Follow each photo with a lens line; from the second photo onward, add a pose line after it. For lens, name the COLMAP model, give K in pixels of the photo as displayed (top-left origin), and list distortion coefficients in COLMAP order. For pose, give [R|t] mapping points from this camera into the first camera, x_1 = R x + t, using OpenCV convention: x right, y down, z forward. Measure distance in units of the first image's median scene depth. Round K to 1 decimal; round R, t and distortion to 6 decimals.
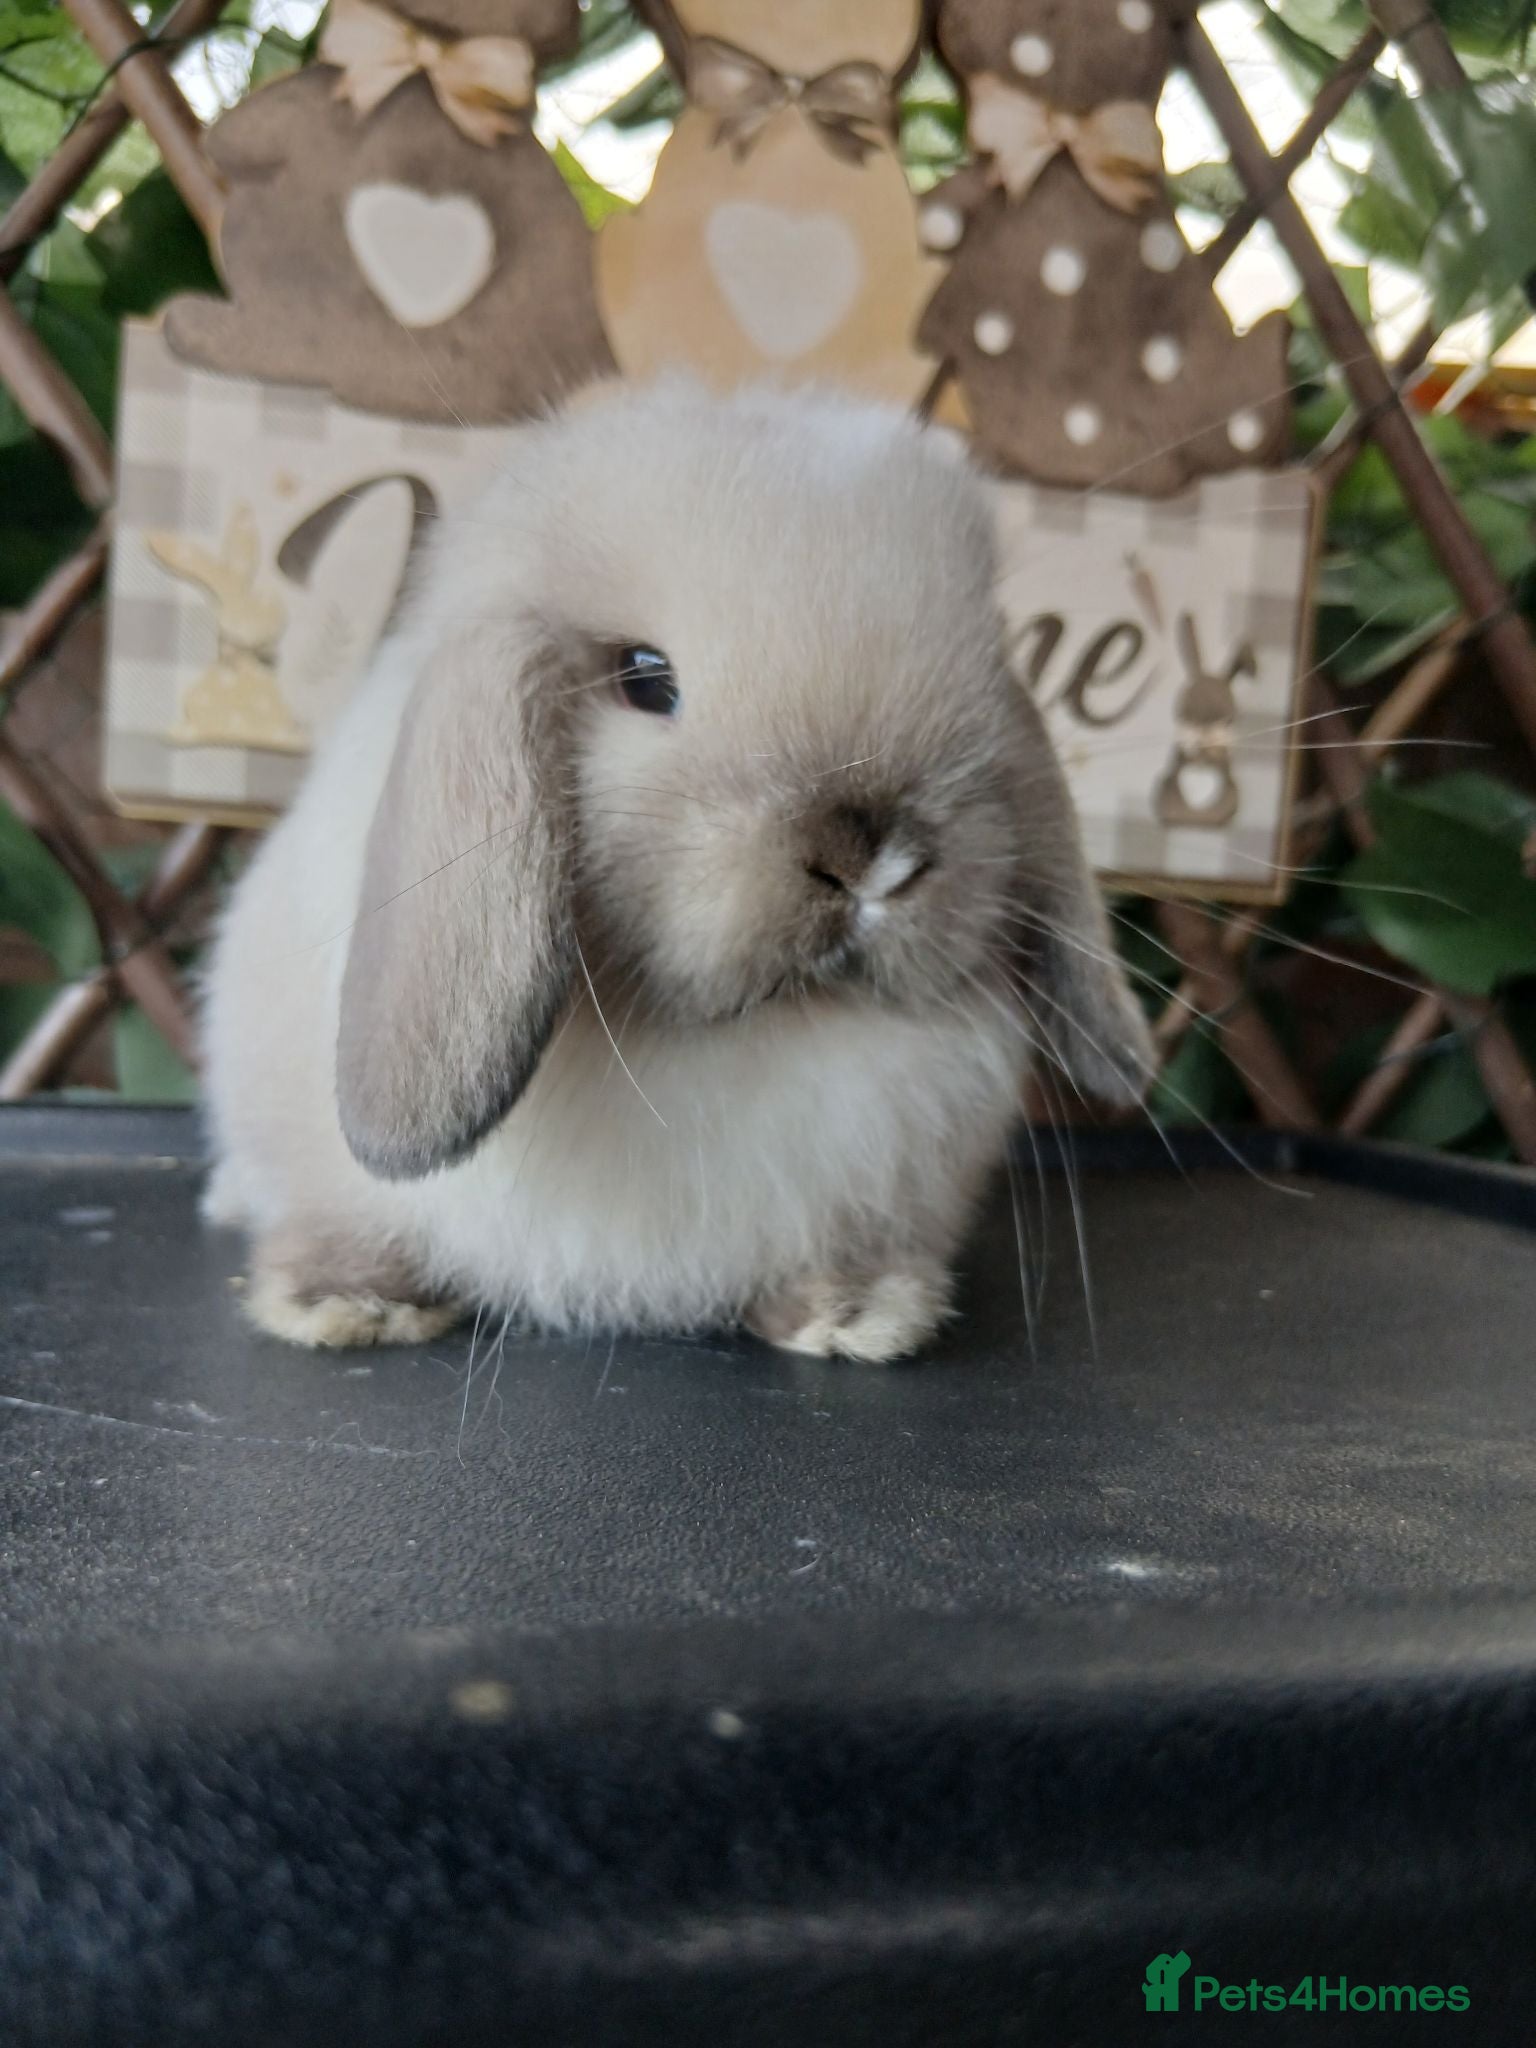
lens RADIAL K [[1539.5, 0, 768.0], [0, 1539.5, 1024.0], [0, 0, 1]] dist [-0.001737, -0.117869]
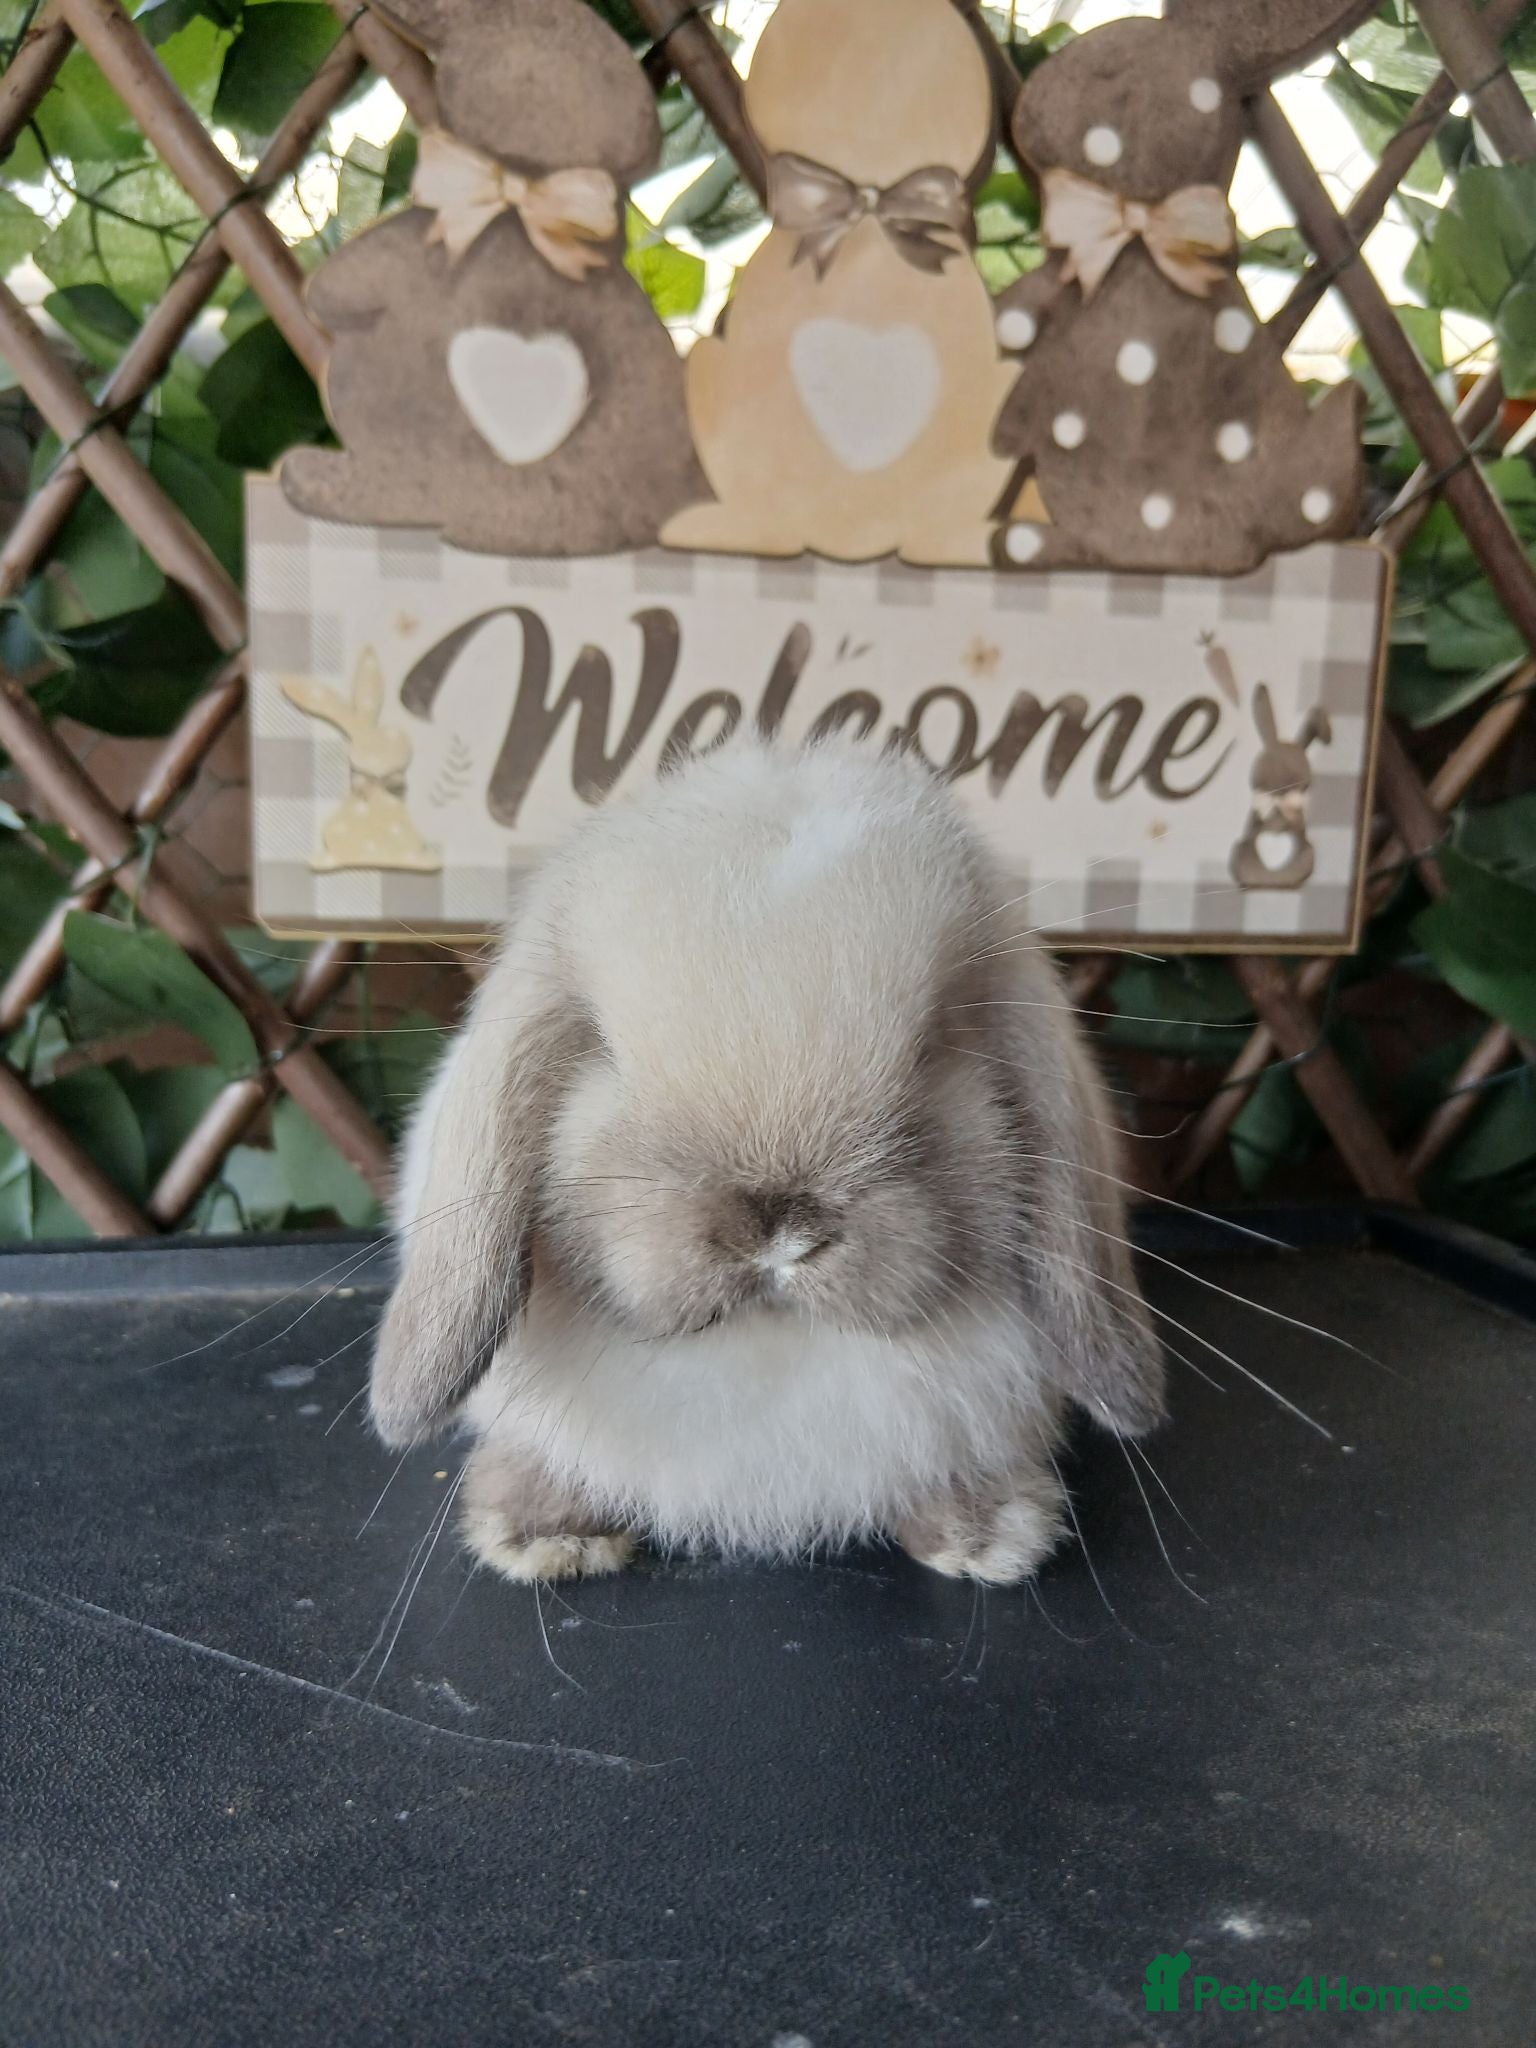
lens RADIAL K [[1514.8, 0, 768.0], [0, 1514.8, 1024.0], [0, 0, 1]] dist [0.007831, -0.111592]
pose [[0.998295, -0.029167, -0.050562, -0.016498], [0.032637, 0.997068, 0.069212, -0.131517], [0.048395, -0.070744, 0.996320, -0.056219]]
